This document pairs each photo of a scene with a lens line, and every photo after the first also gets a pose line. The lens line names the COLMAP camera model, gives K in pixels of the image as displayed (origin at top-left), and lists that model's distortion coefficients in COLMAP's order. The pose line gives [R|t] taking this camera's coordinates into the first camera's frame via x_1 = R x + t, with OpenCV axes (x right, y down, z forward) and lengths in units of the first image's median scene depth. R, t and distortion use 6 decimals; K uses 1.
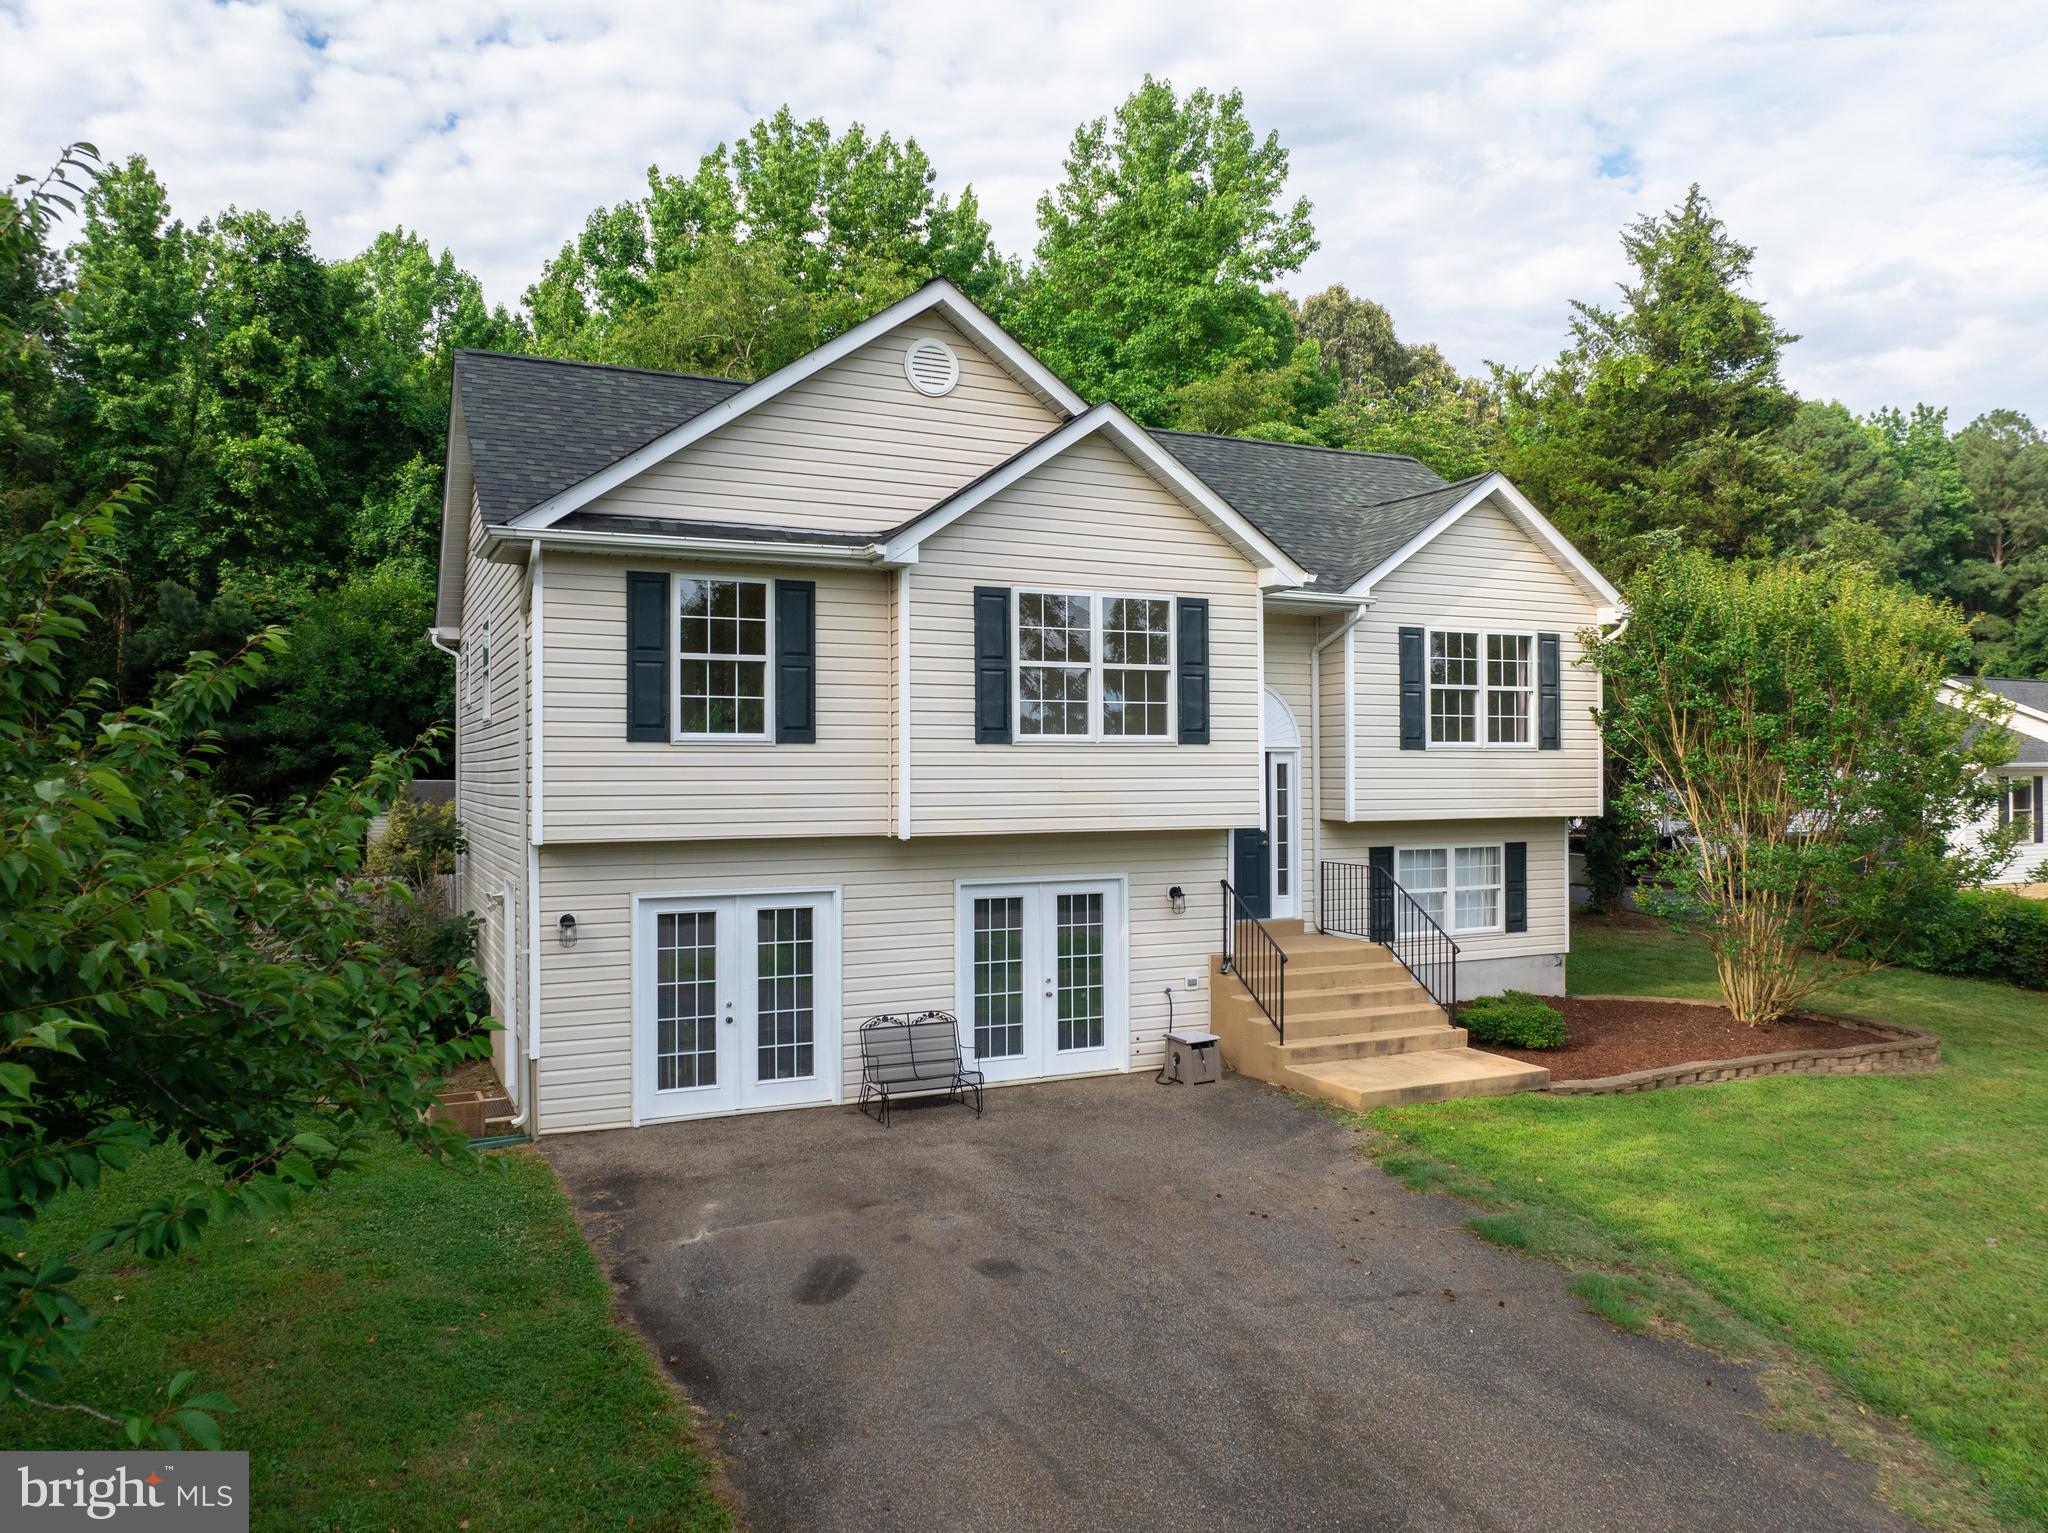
lens RADIAL K [[1437.6, 0, 1031.9], [0, 1437.6, 765.8], [0, 0, 1]] dist [-0.038638, 0.003701]
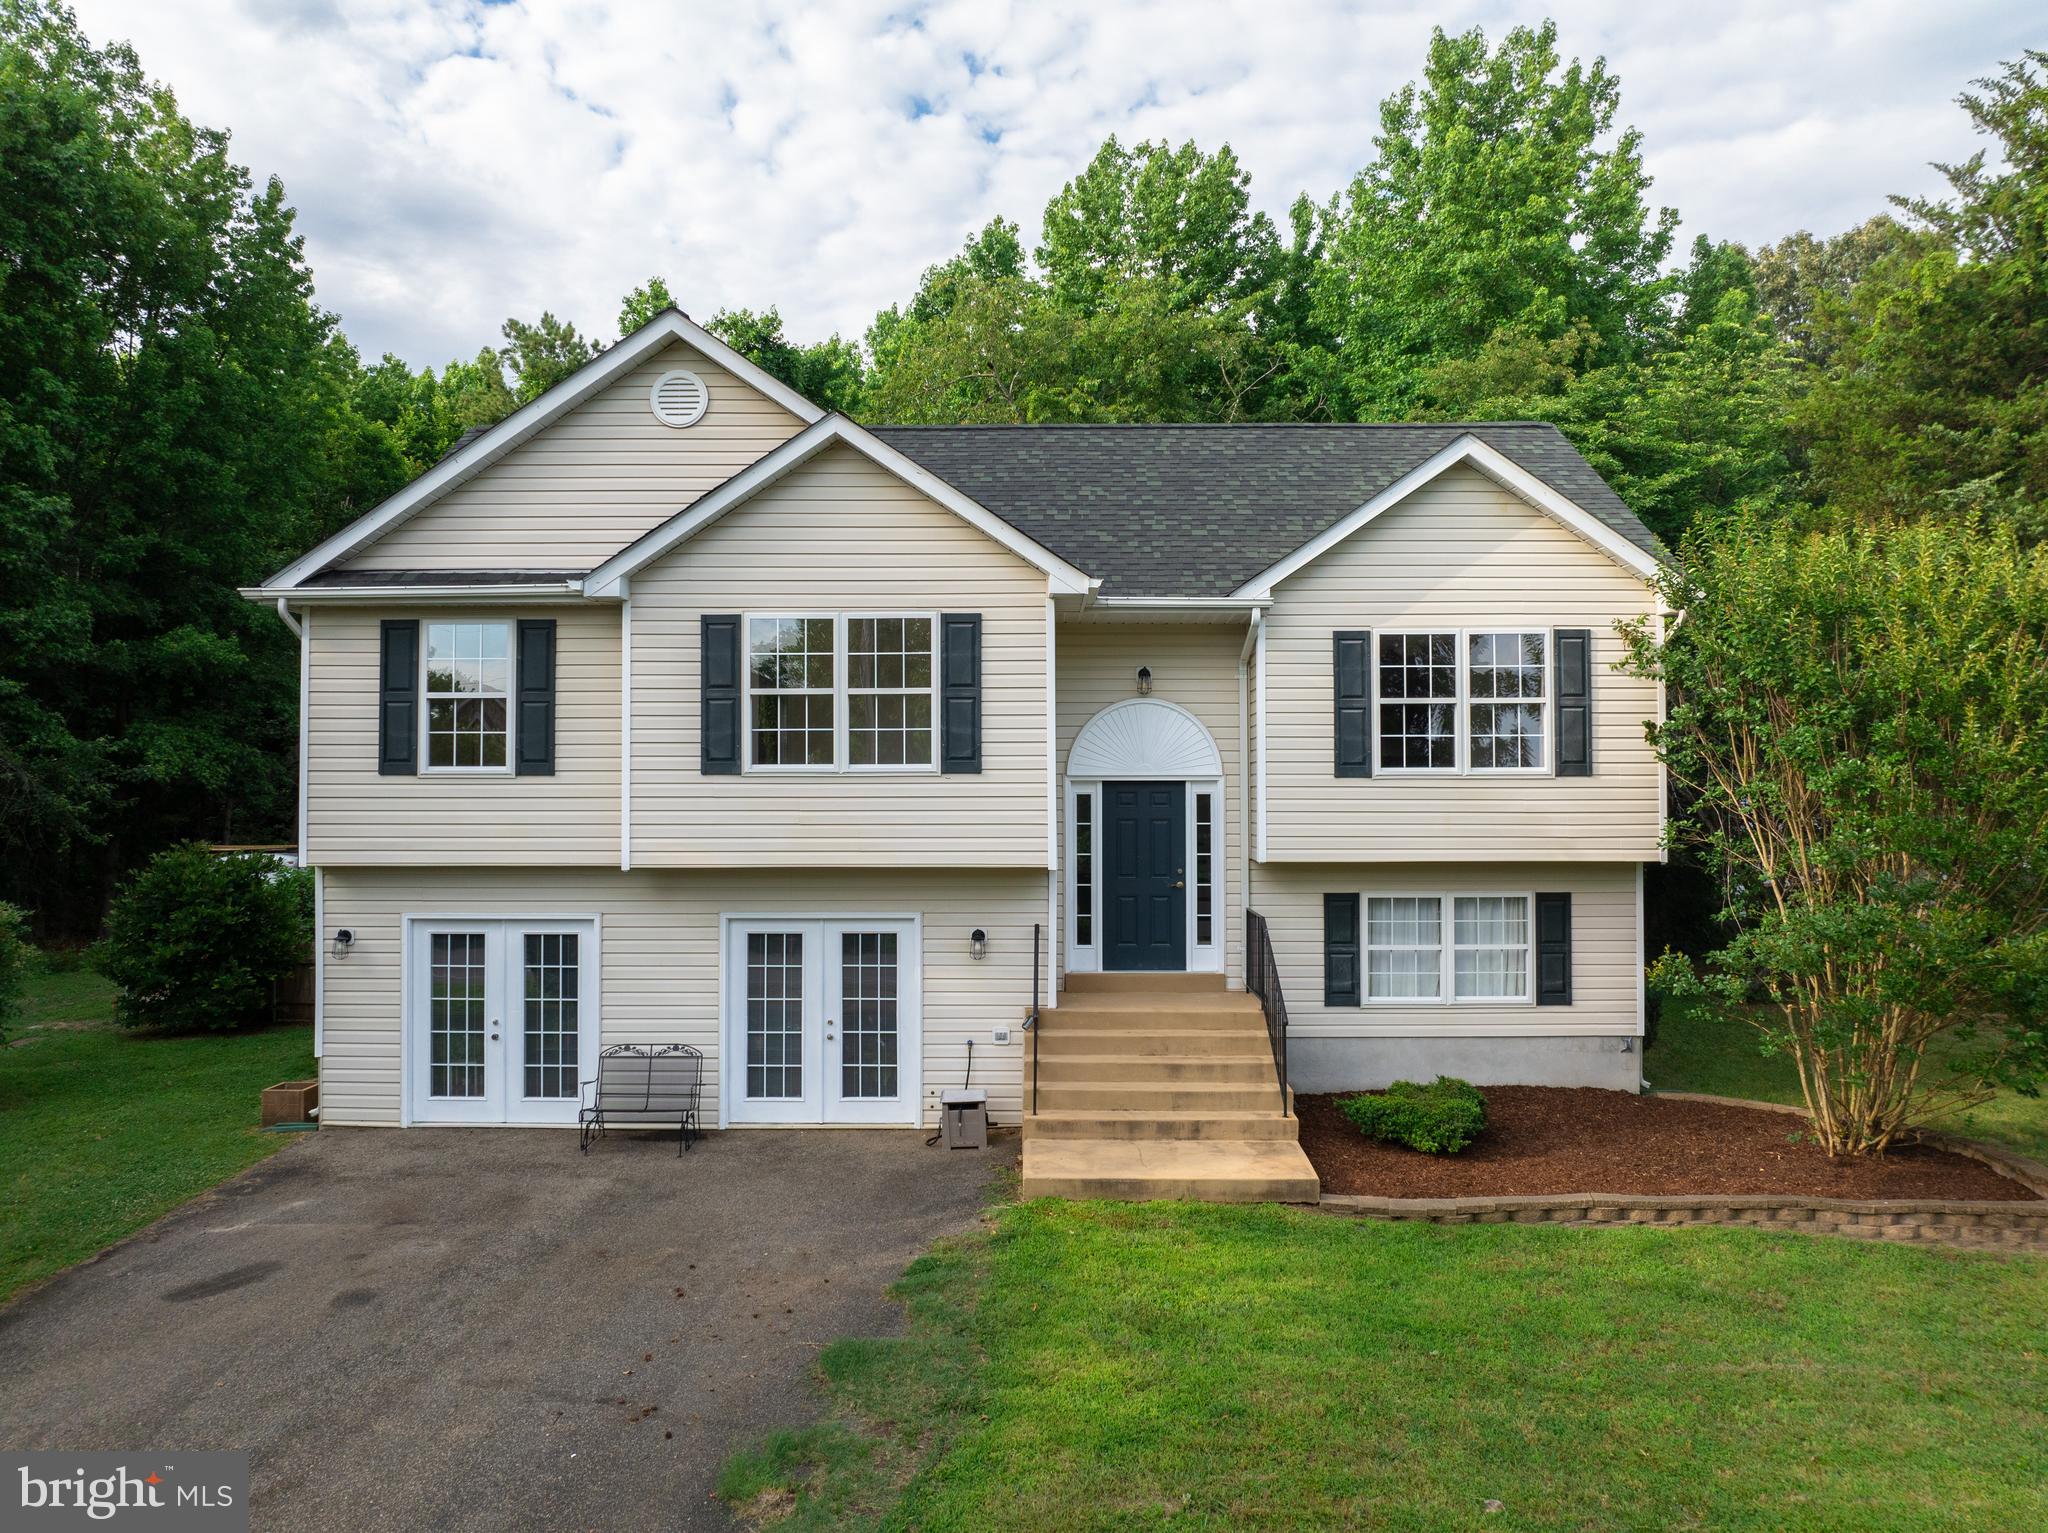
lens RADIAL K [[1439.8, 0, 1031.0], [0, 1439.8, 769.2], [0, 0, 1]] dist [-0.040516, 0.004479]
pose [[0.898372, -0.006743, -0.439183, 0.562467], [-0.000121, 0.999878, -0.015599, -0.003723], [0.439235, 0.014067, 0.898262, 0.204156]]
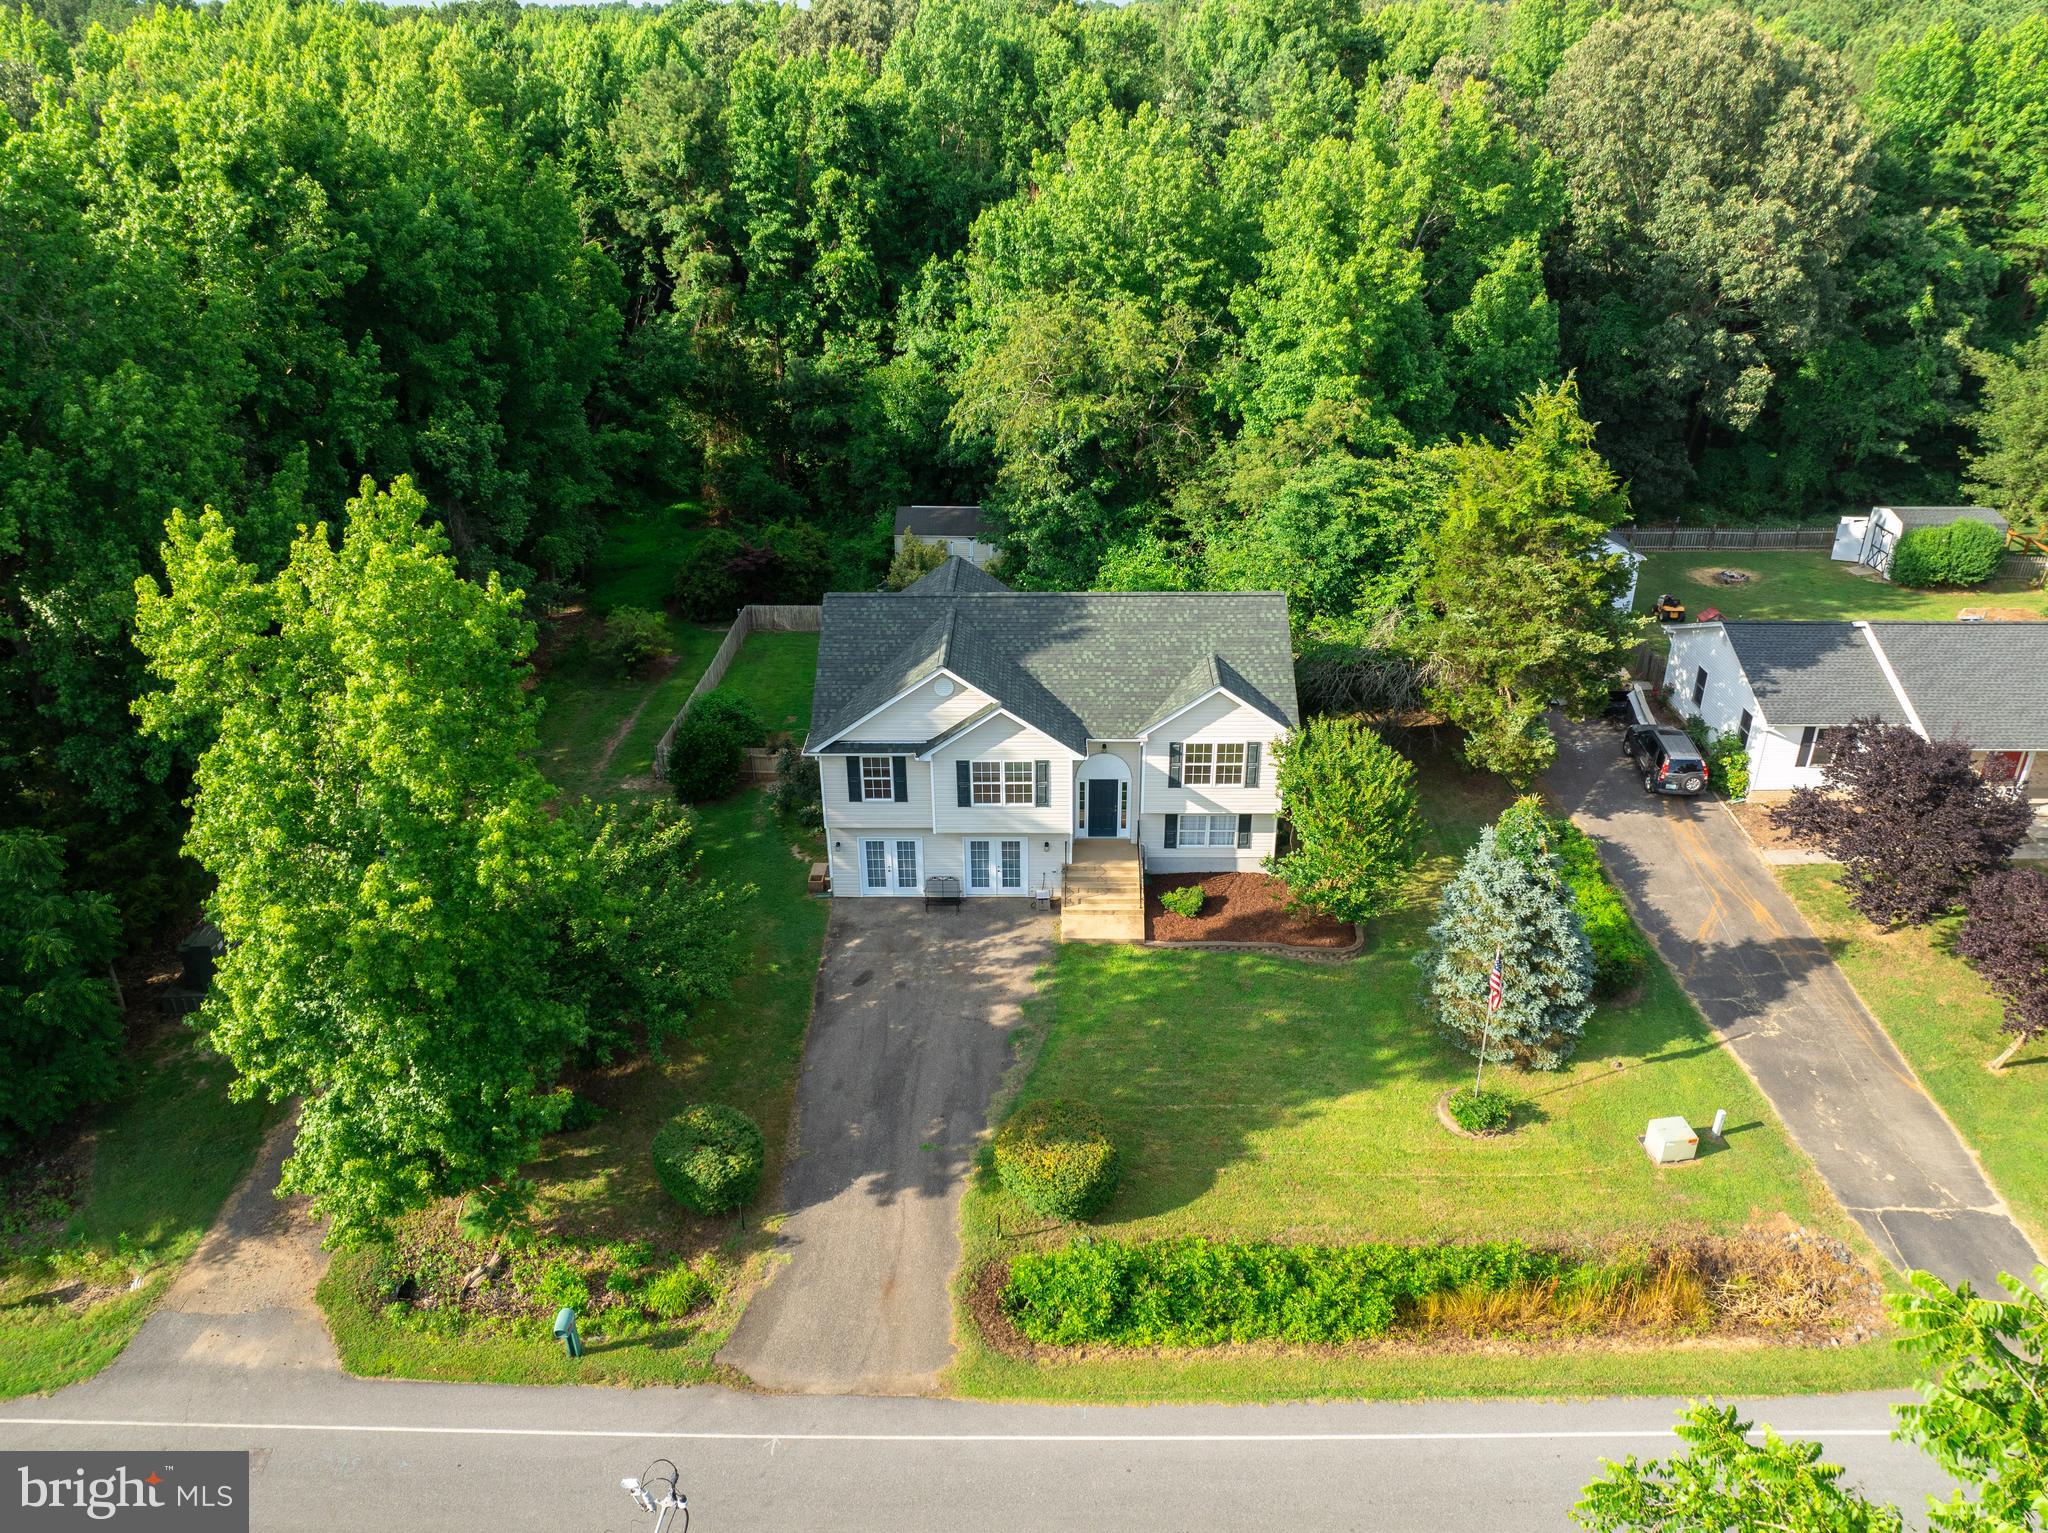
lens RADIAL K [[1437.6, 0, 1031.9], [0, 1437.6, 765.8], [0, 0, 1]] dist [-0.038638, 0.003701]
pose [[0.895279, 0.198647, -0.398768, 1.226321], [0.004492, 0.891018, 0.453947, -1.392955], [0.445484, -0.408200, 0.796817, -1.247598]]
